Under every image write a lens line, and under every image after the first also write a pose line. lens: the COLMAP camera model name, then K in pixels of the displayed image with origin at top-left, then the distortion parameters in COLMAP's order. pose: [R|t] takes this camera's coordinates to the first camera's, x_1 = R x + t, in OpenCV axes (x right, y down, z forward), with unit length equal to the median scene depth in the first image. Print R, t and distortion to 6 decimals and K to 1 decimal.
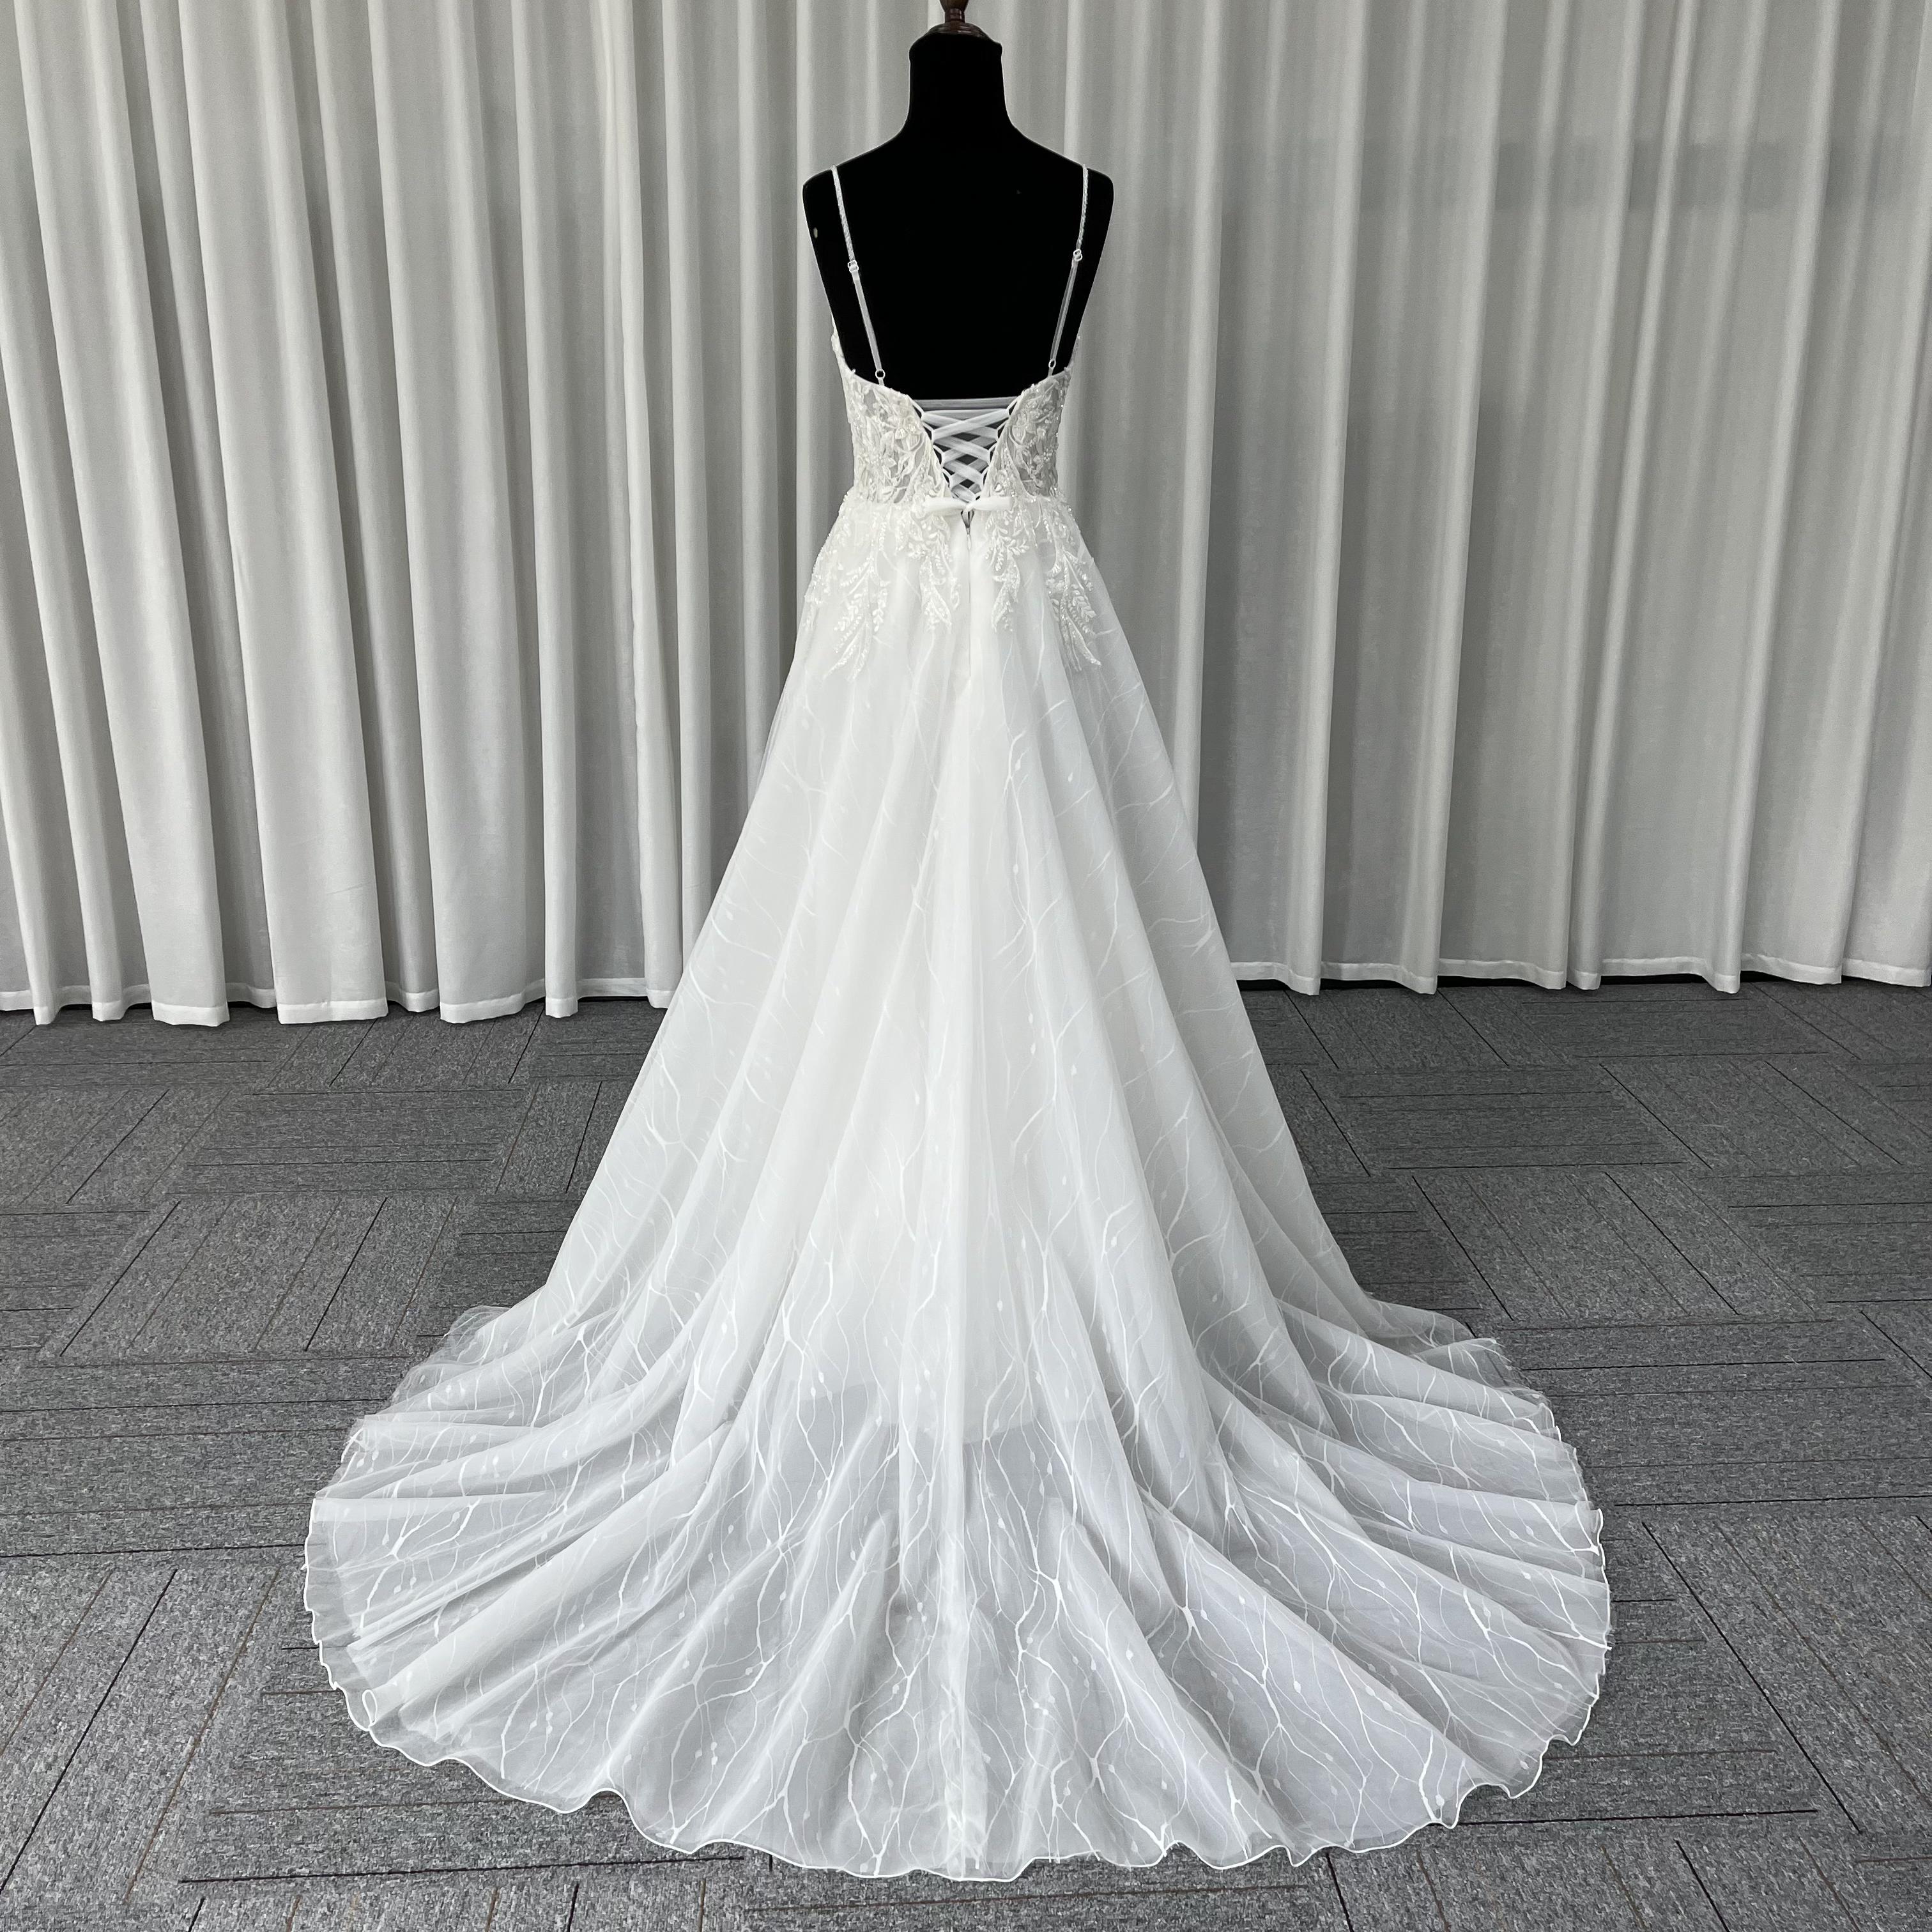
lens RADIAL K [[1967.7, 0, 947.3], [0, 1967.7, 976.9], [0, 0, 1]] dist [0.038492, 0.000000]
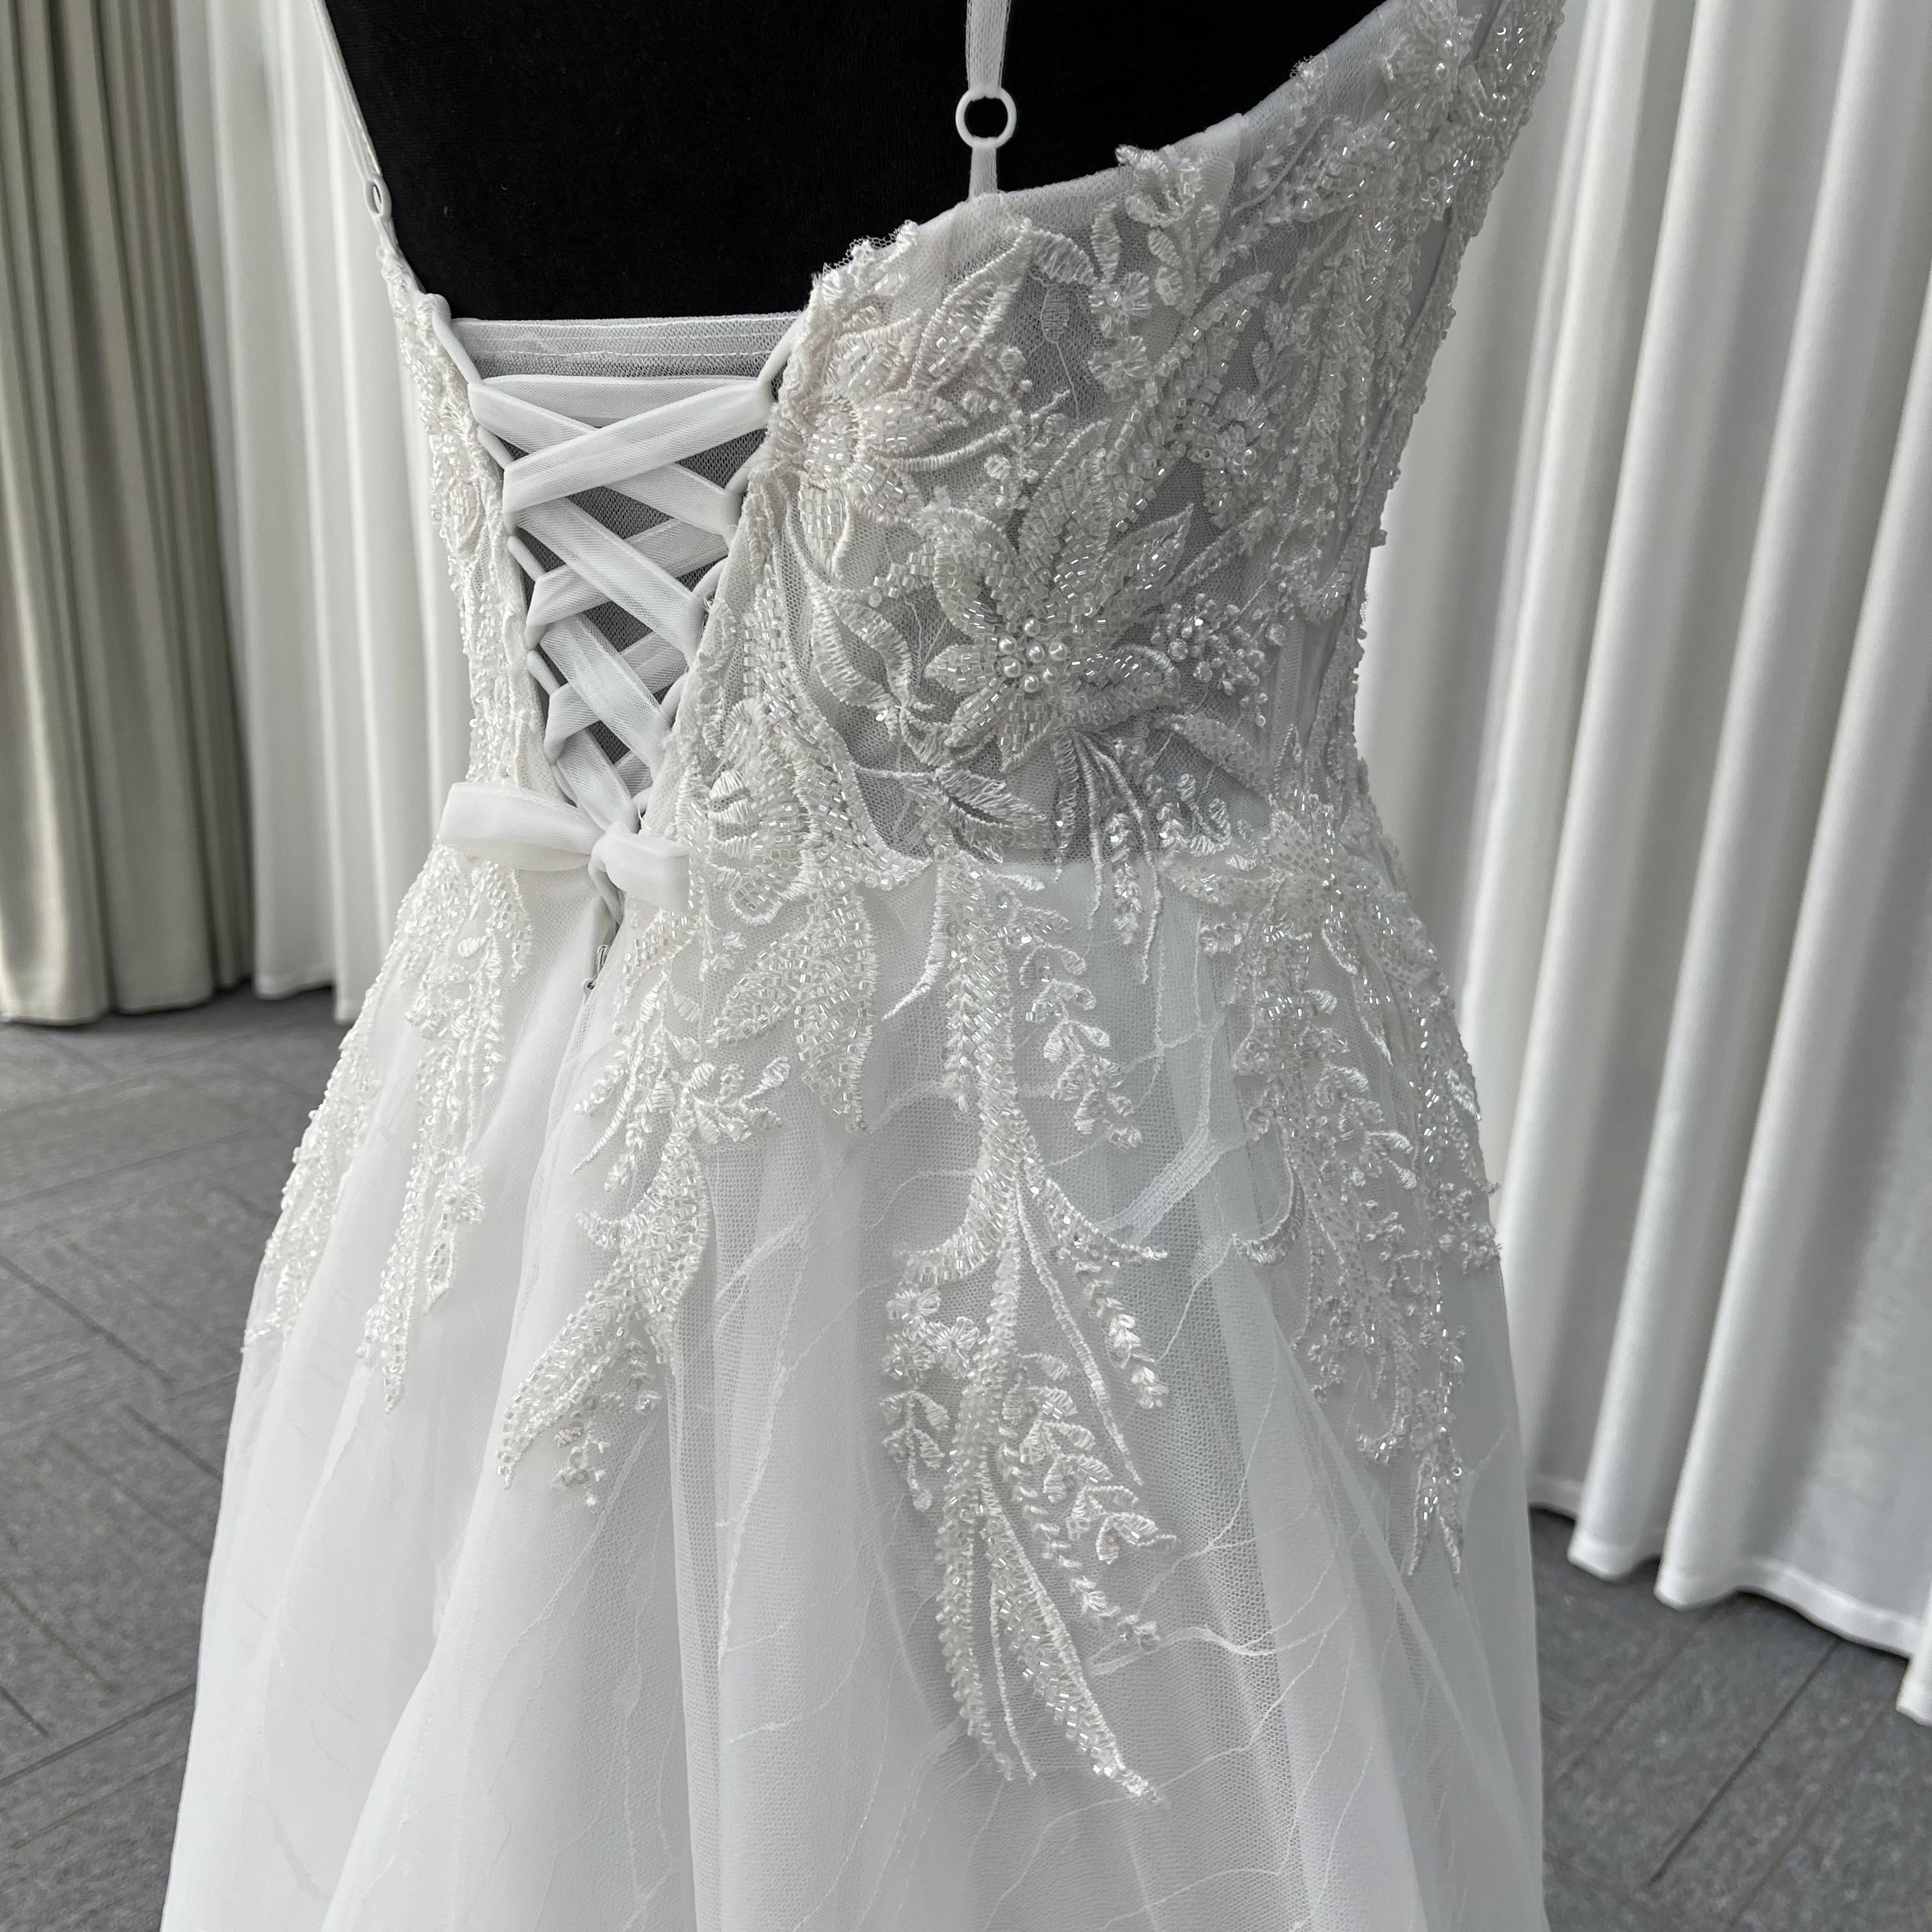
lens RADIAL K [[1967.7, 0, 952.4], [0, 1967.7, 982.2], [0, 0, 1]] dist [0.038492, 0.000000]
pose [[0.707649, 0.245119, -0.662684, 0.175268], [-0.249584, 0.964152, 0.090109, -0.252477], [0.661015, 0.101629, 0.743459, 0.873131]]
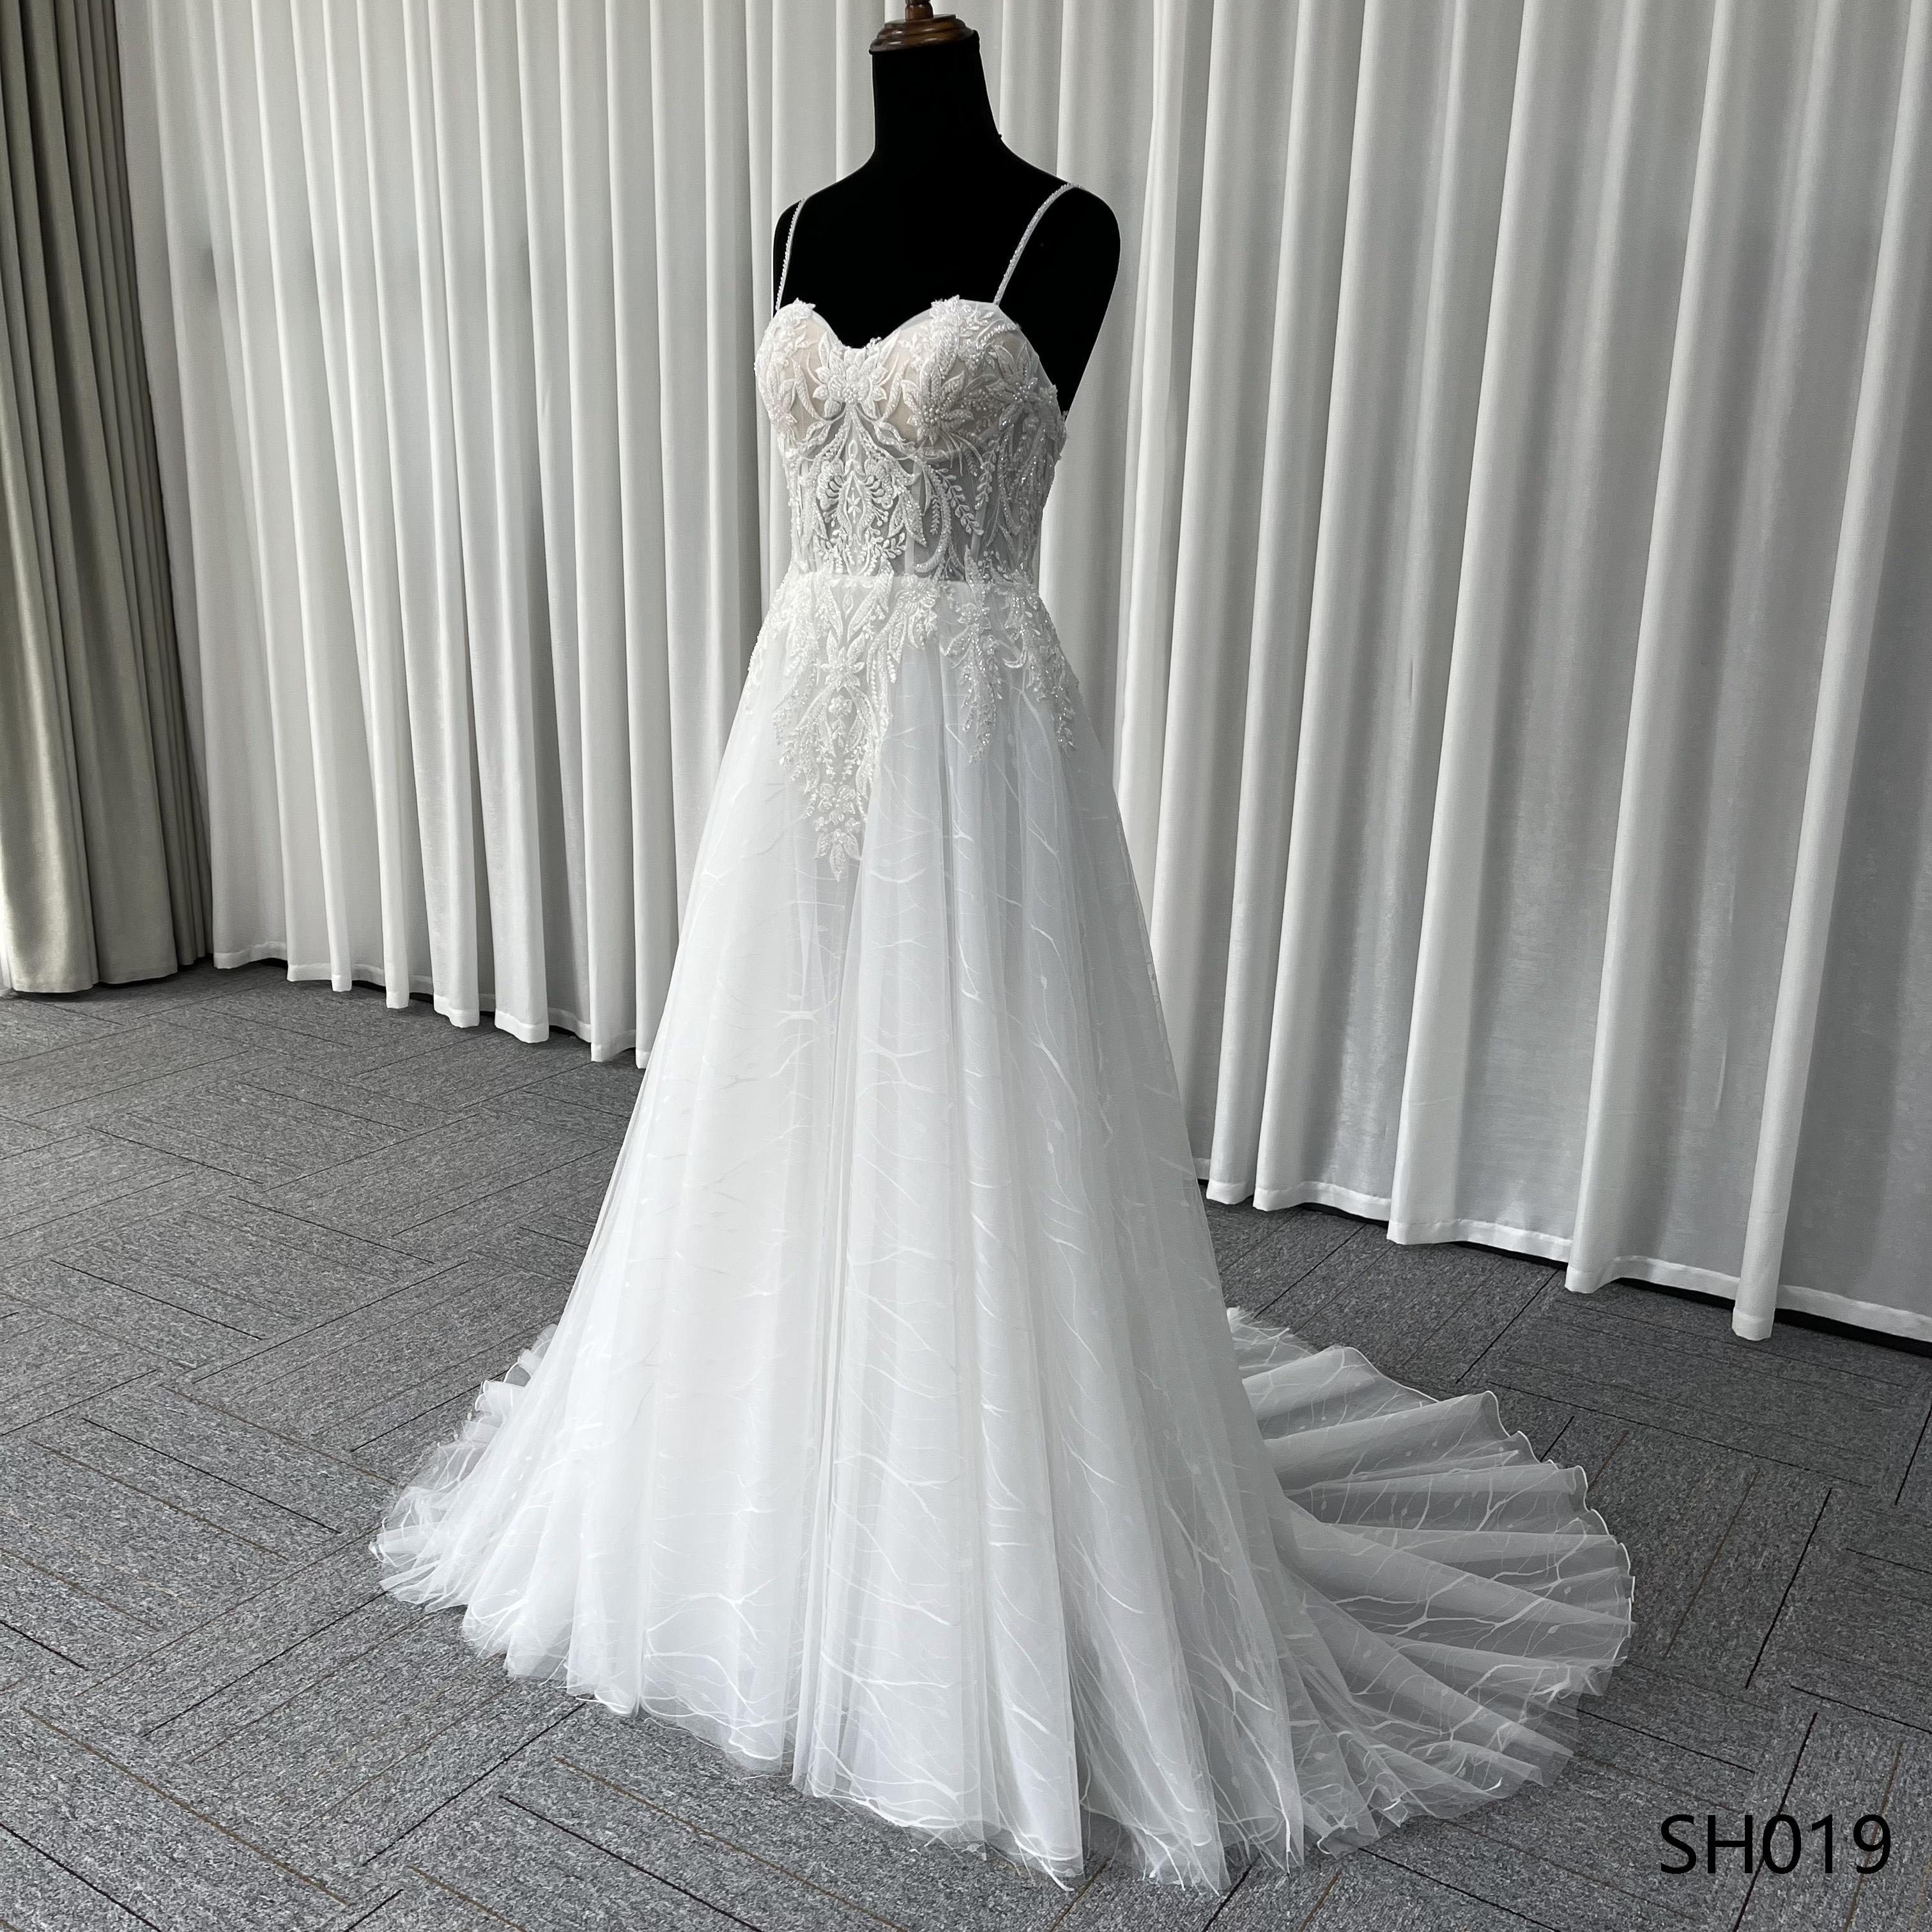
lens RADIAL K [[1967.7, 0, 959.6], [0, 1967.7, 976.9], [0, 0, 1]] dist [0.038492, 0.000000]
pose [[0.806285, 0.167559, -0.567299, 0.495031], [-0.194812, 0.980757, 0.012797, -0.123198], [0.558527, 0.100199, 0.823412, 0.442210]]
